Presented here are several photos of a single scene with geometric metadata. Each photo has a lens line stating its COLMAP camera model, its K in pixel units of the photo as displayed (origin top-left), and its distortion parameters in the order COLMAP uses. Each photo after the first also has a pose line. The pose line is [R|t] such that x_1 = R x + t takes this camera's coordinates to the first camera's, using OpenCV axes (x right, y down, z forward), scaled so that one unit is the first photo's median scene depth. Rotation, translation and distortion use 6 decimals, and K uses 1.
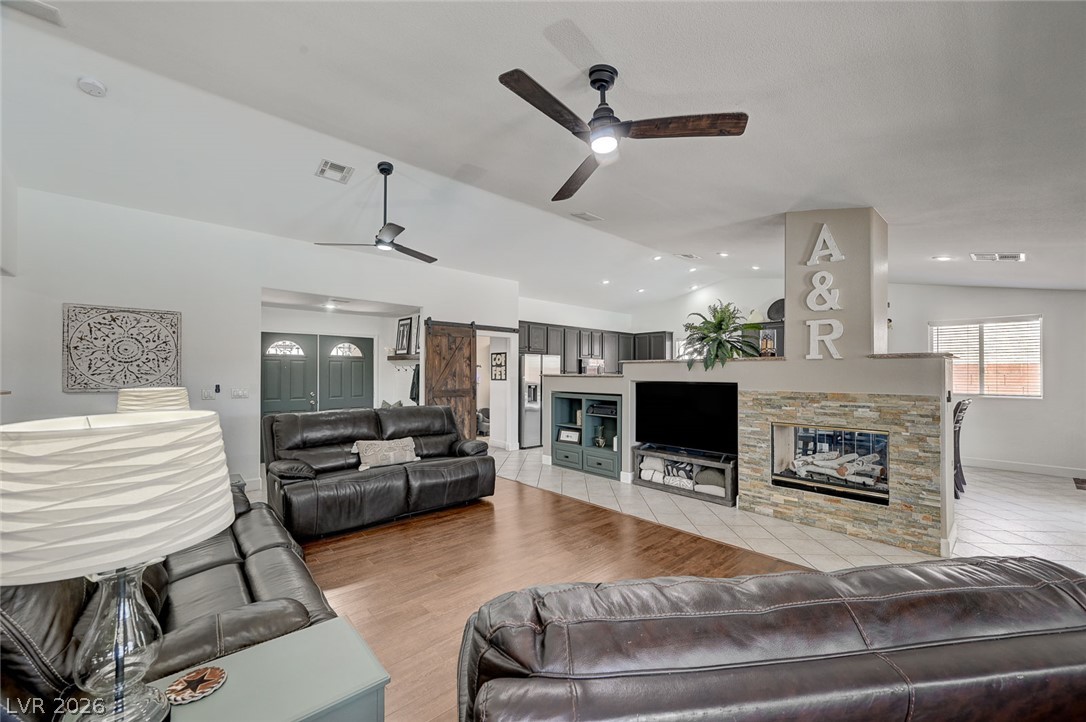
lens RADIAL K [[430.5, 0, 547.9], [0, 430.5, 371.5], [0, 0, 1]] dist [-0.001000, -0.000838]
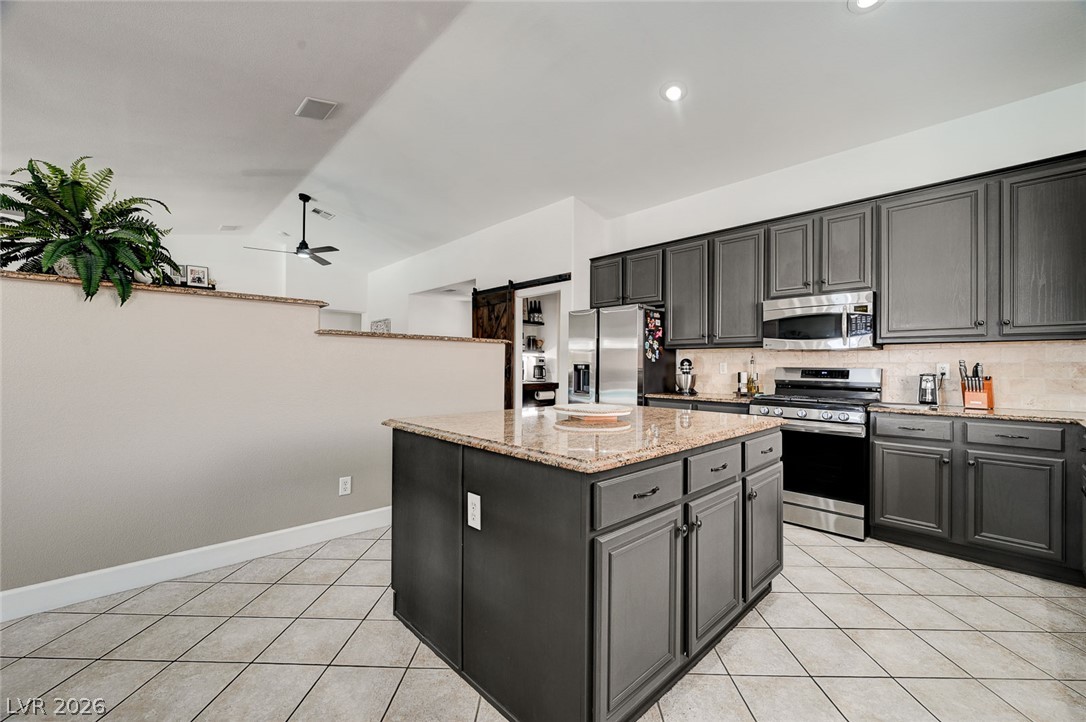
lens RADIAL K [[430.5, 0, 547.9], [0, 430.5, 371.5], [0, 0, 1]] dist [-0.001000, -0.000838]
pose [[0.020797, 0.008995, -0.999743, 0.912179], [-0.000071, 0.999960, 0.008995, 0.063906], [0.999784, -0.000116, 0.020796, 1.561453]]
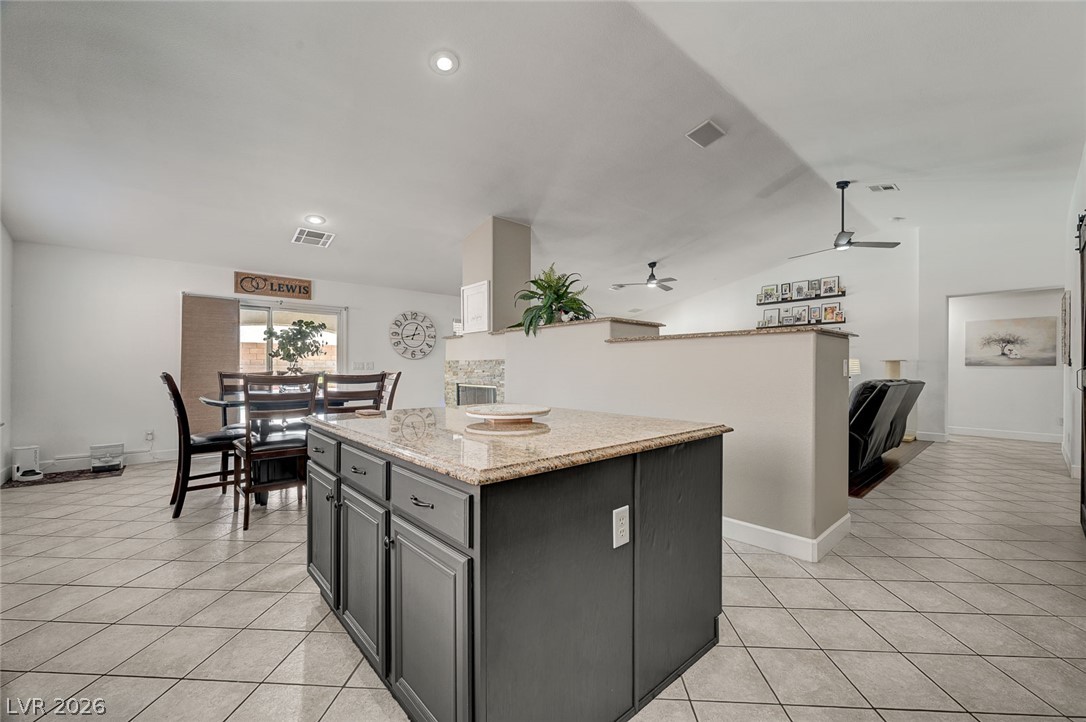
lens RADIAL K [[430.5, 0, 547.9], [0, 430.5, 371.5], [0, 0, 1]] dist [-0.001000, -0.000838]
pose [[-0.999974, -0.005041, -0.005220, 0.447724], [-0.005056, 0.999983, 0.002846, 0.066880], [0.005206, 0.002872, -0.999982, 1.996133]]
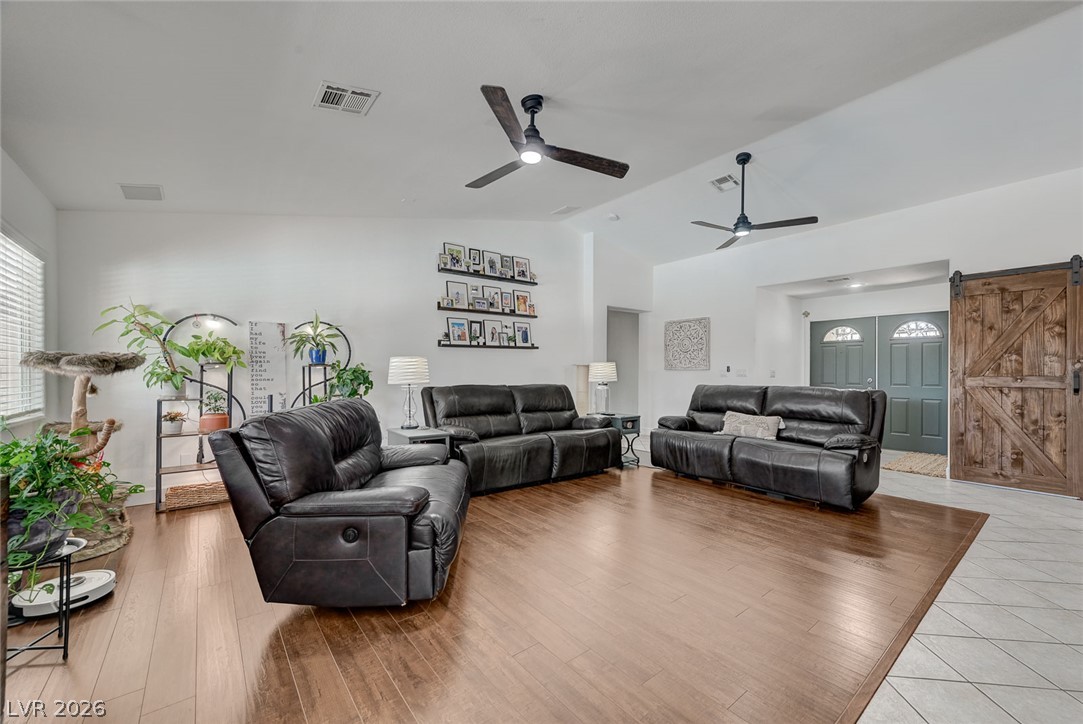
lens RADIAL K [[429.3, 0, 546.4], [0, 429.3, 372.5], [0, 0, 1]] dist [-0.001000, -0.000838]
pose [[-0.074511, 0.000077, -0.997220, 0.639816], [0.001809, 0.999998, -0.000058, 0.050282], [0.997219, -0.001808, -0.074511, 0.523661]]
